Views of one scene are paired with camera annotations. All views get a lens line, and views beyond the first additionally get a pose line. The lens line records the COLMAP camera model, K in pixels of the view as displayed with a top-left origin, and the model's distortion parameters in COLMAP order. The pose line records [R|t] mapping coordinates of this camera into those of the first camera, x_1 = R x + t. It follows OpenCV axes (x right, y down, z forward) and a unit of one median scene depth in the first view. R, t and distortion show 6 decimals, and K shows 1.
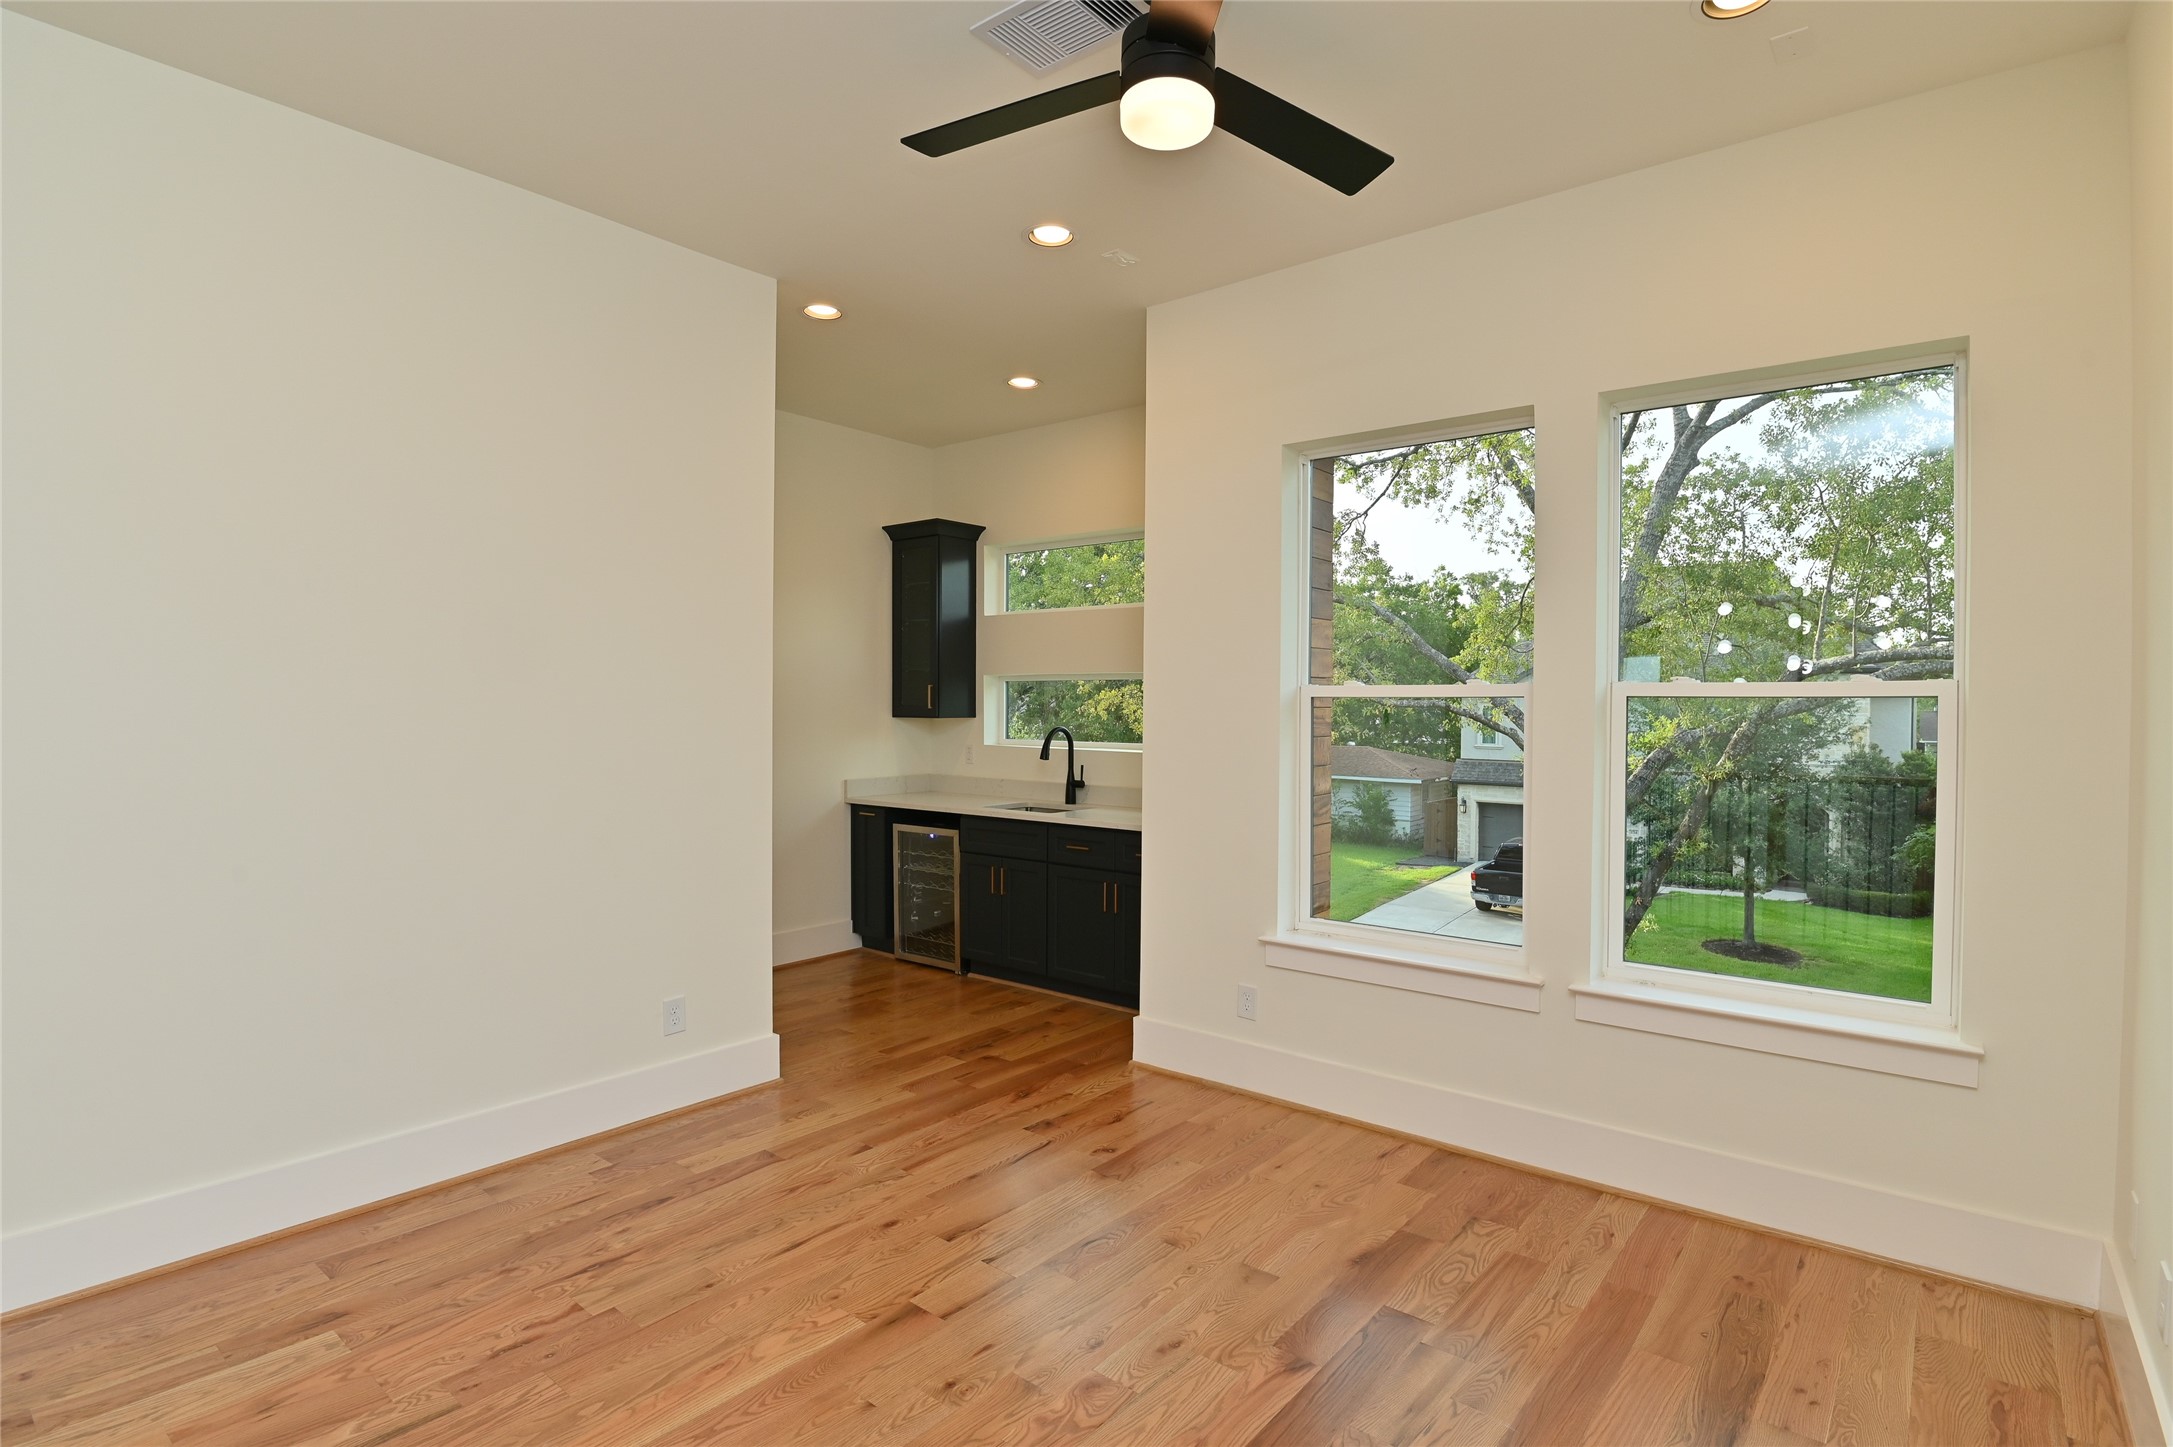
lens RADIAL K [[1066.7, 0, 1086.5], [0, 1066.7, 721.0], [0, 0, 1]] dist [-0.022049, -0.005475]
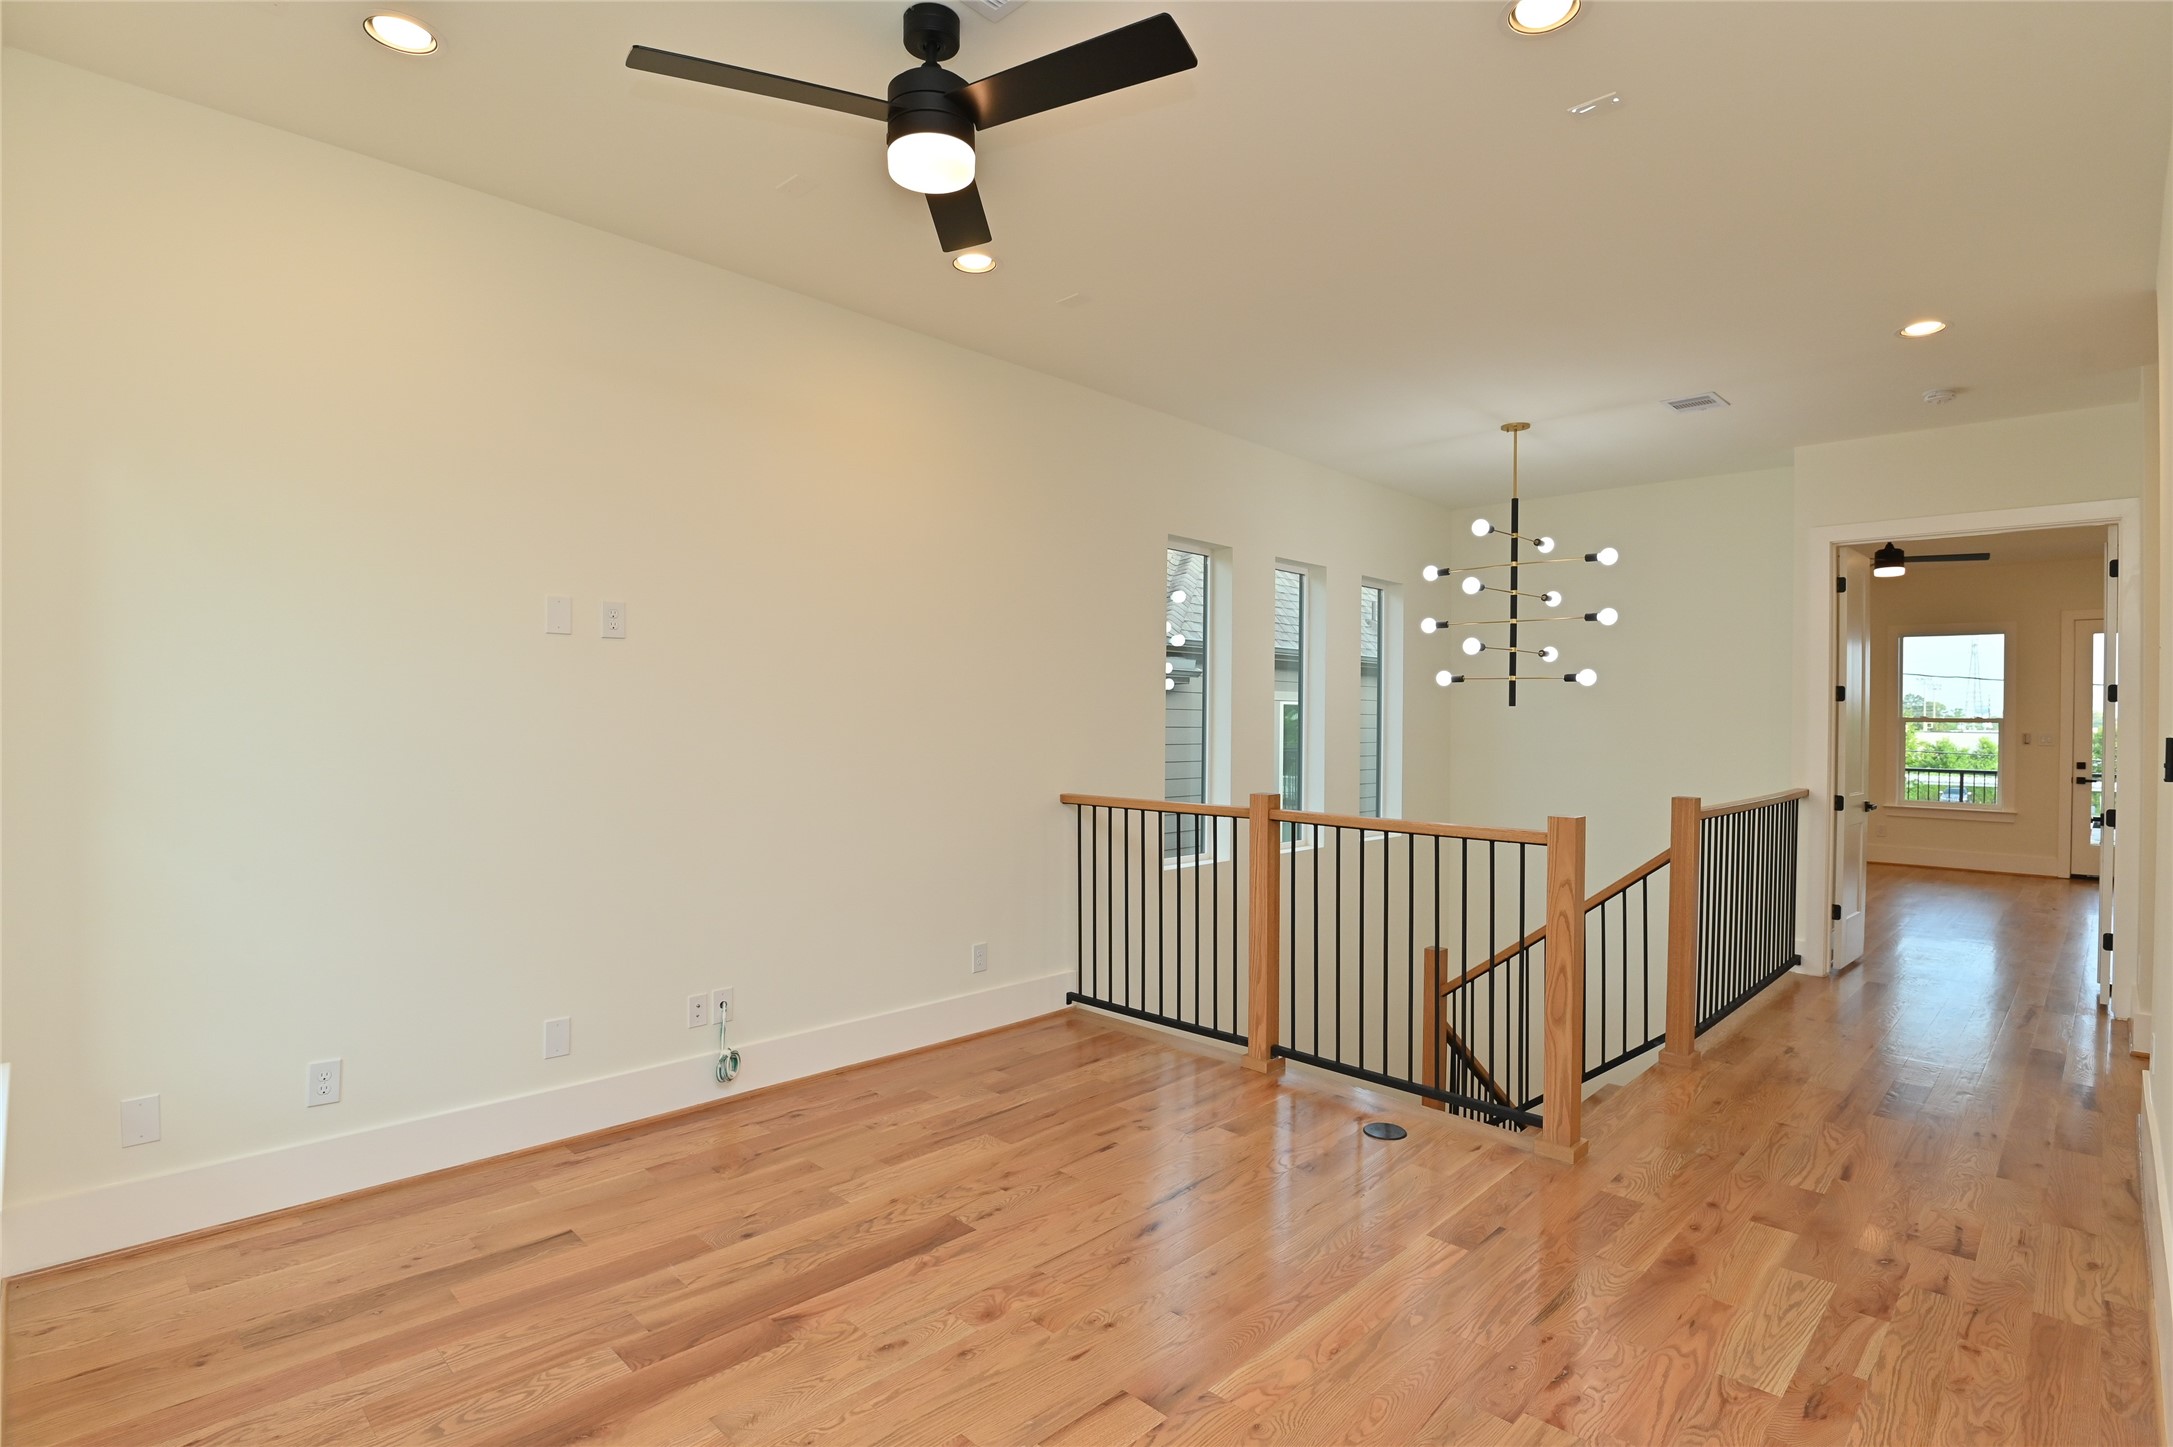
lens RADIAL K [[1066.7, 0, 1085.9], [0, 1066.7, 725.0], [0, 0, 1]] dist [-0.022049, -0.005475]
pose [[-0.995500, -0.018584, 0.092926, -0.183916], [-0.017543, 0.999774, 0.012007, -0.011482], [-0.093128, 0.010323, -0.995601, 1.973132]]
